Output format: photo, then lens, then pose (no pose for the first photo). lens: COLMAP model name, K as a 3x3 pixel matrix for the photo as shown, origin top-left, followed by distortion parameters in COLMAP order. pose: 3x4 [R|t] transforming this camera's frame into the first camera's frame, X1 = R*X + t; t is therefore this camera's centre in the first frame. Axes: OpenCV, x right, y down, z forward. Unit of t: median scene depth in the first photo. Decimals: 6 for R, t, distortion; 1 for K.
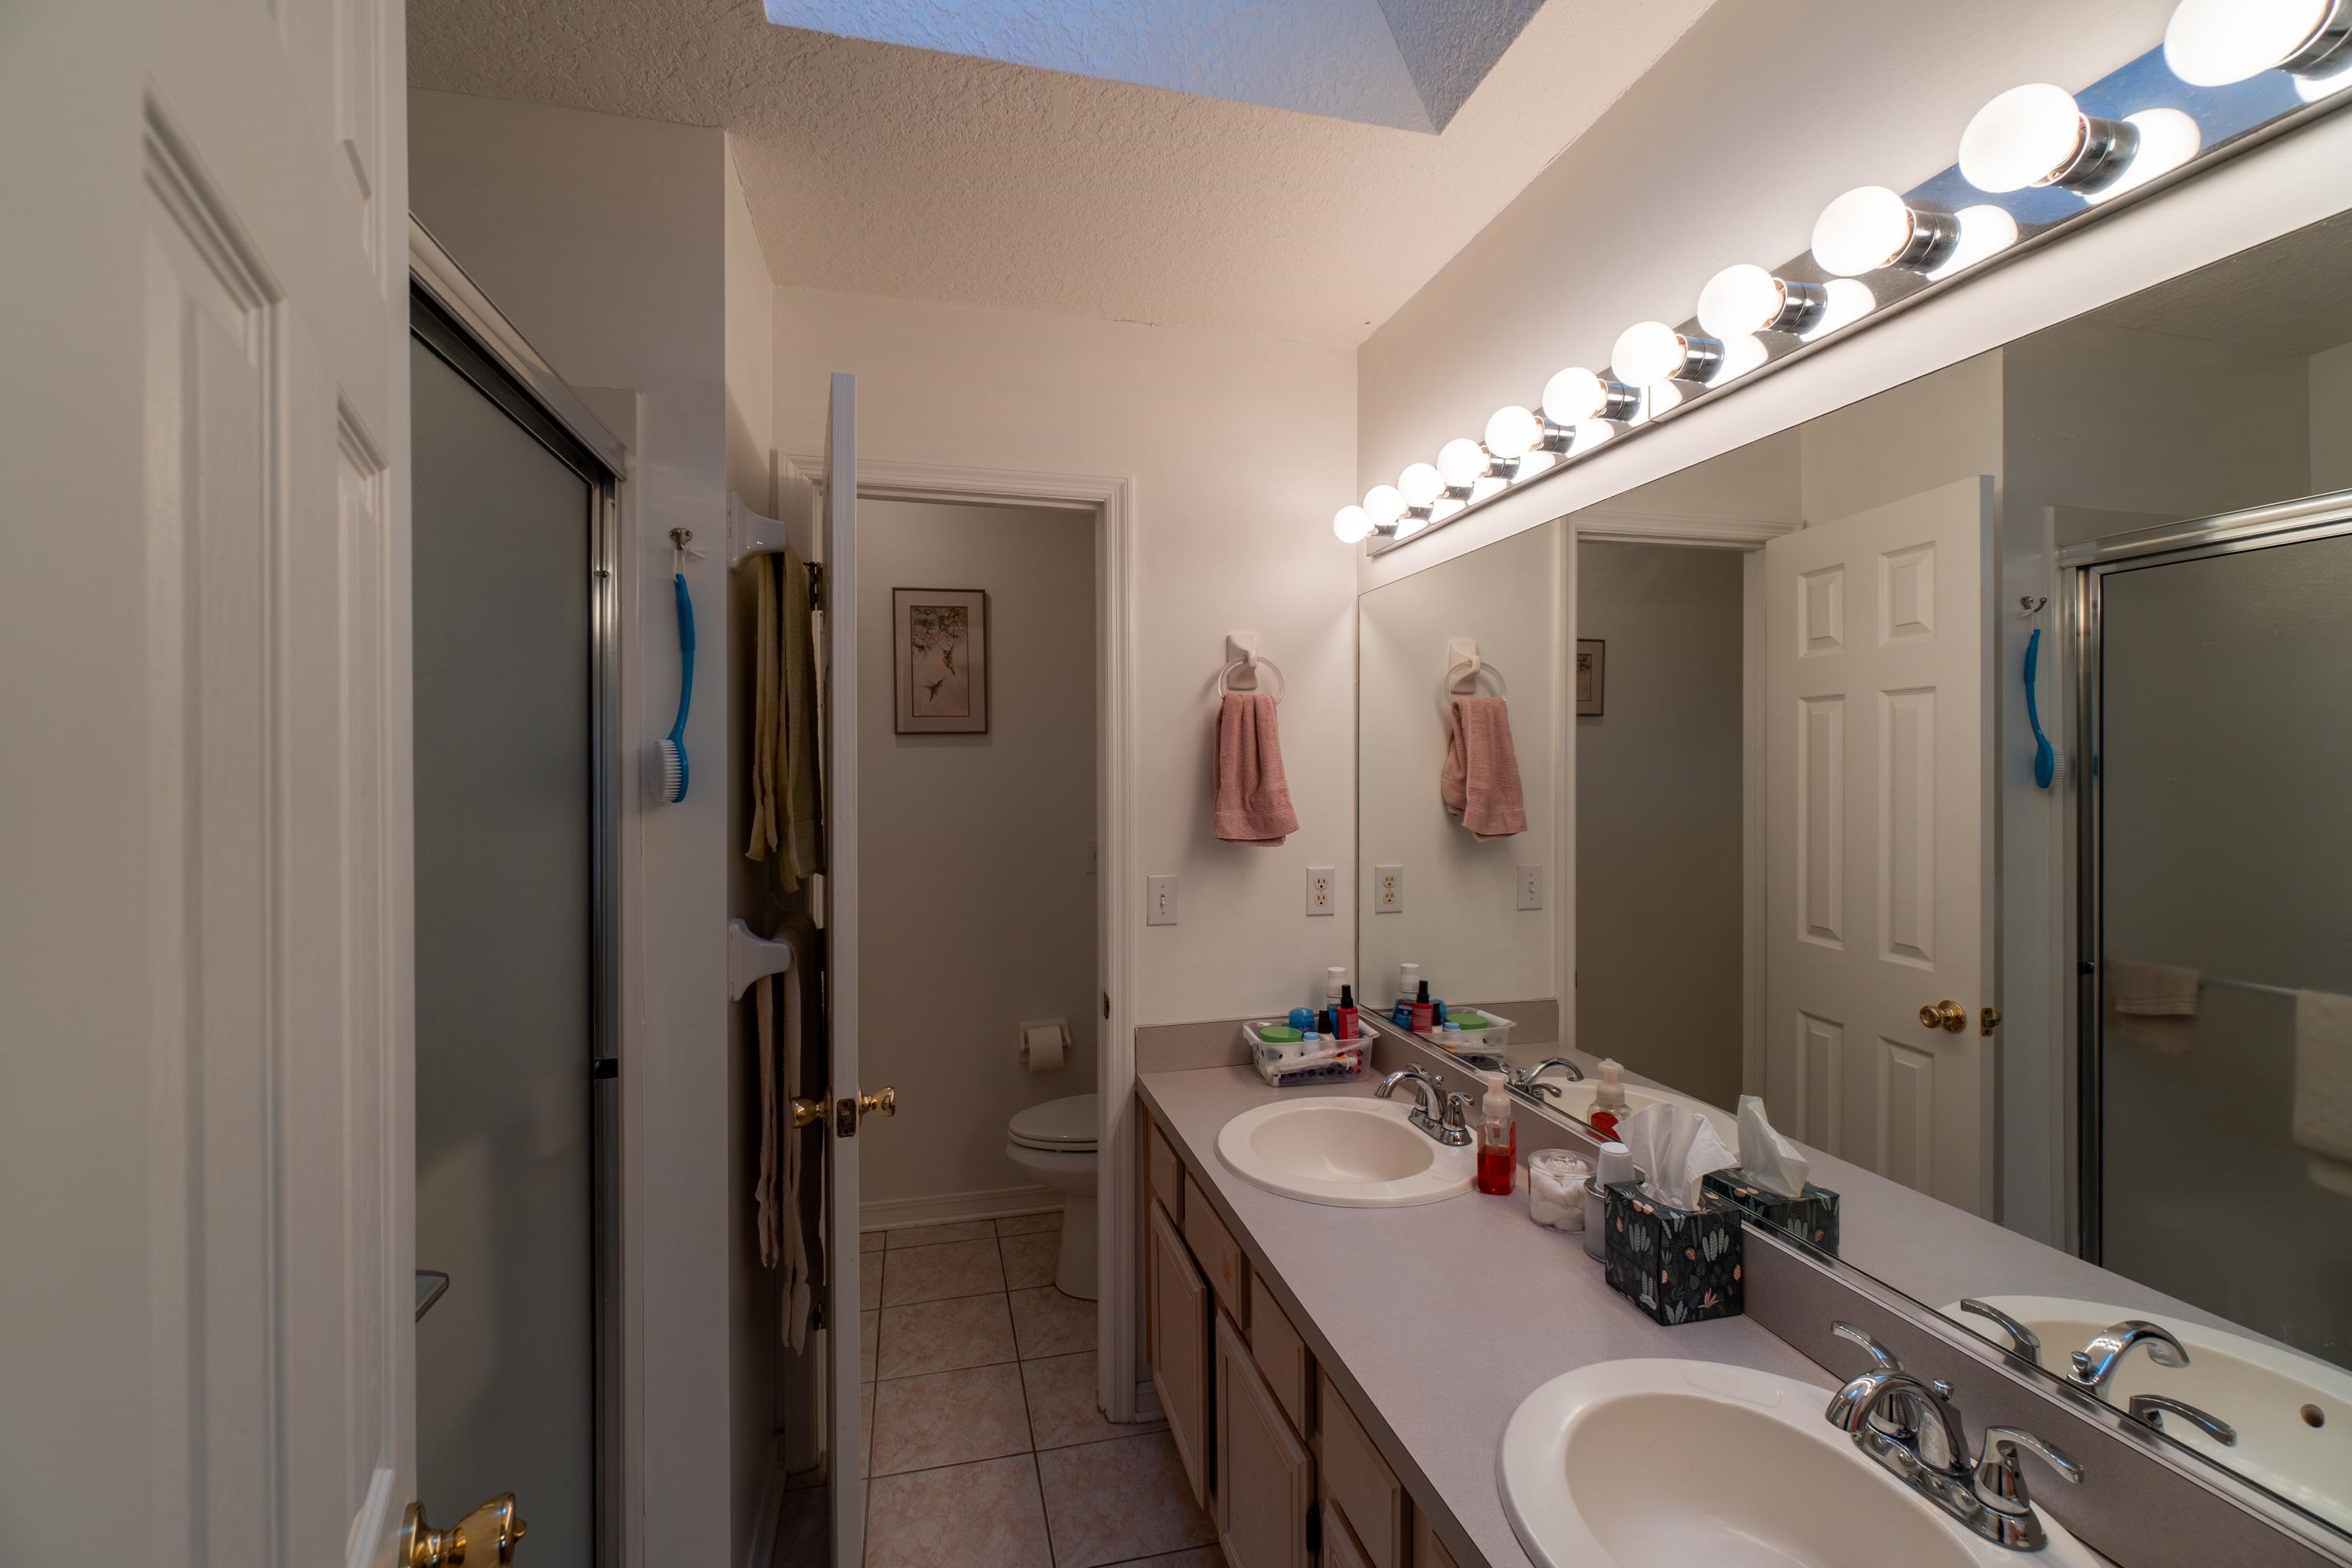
lens RADIAL K [[1002.9, 0, 1175.6], [0, 1002.9, 776.7], [0, 0, 1]] dist [-0.008121, 0.003257]
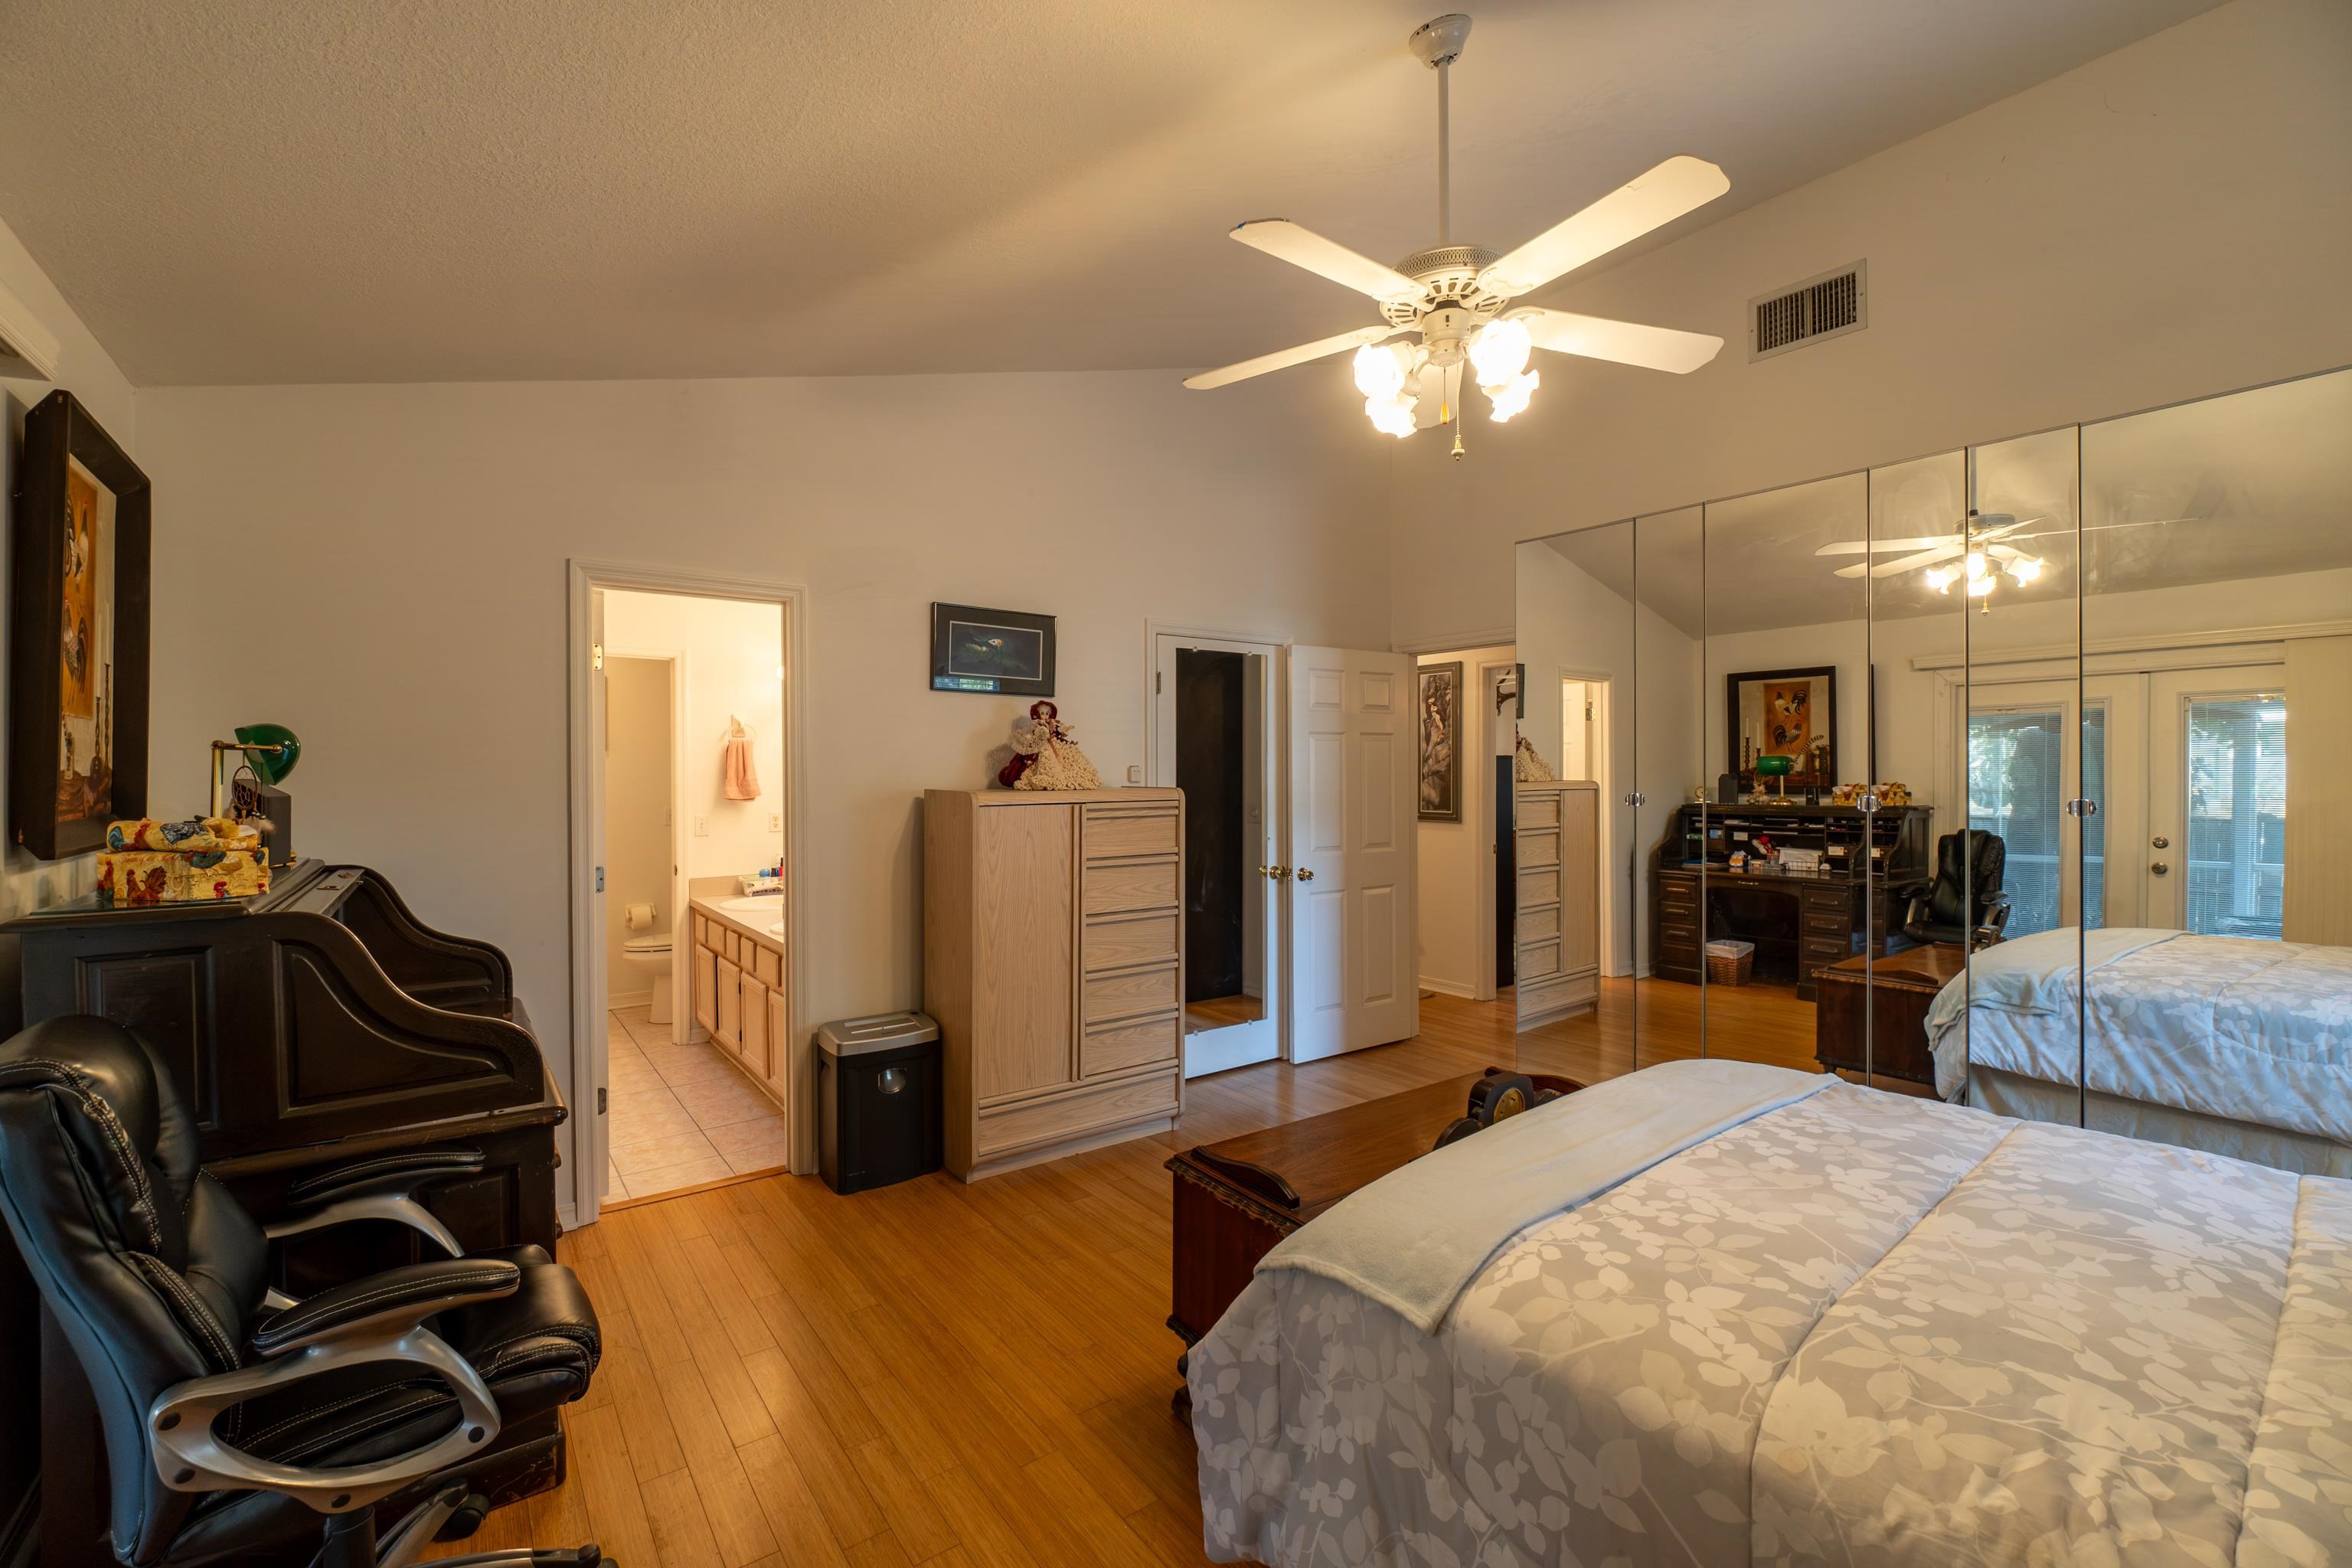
lens RADIAL K [[1002.9, 0, 1175.6], [0, 1002.9, 776.7], [0, 0, 1]] dist [-0.008121, 0.003257]
pose [[0.925110, -0.001207, 0.379697, 0.126732], [0.001891, 0.999997, -0.001426, 0.014051], [-0.379694, 0.002037, 0.925110, -1.654984]]
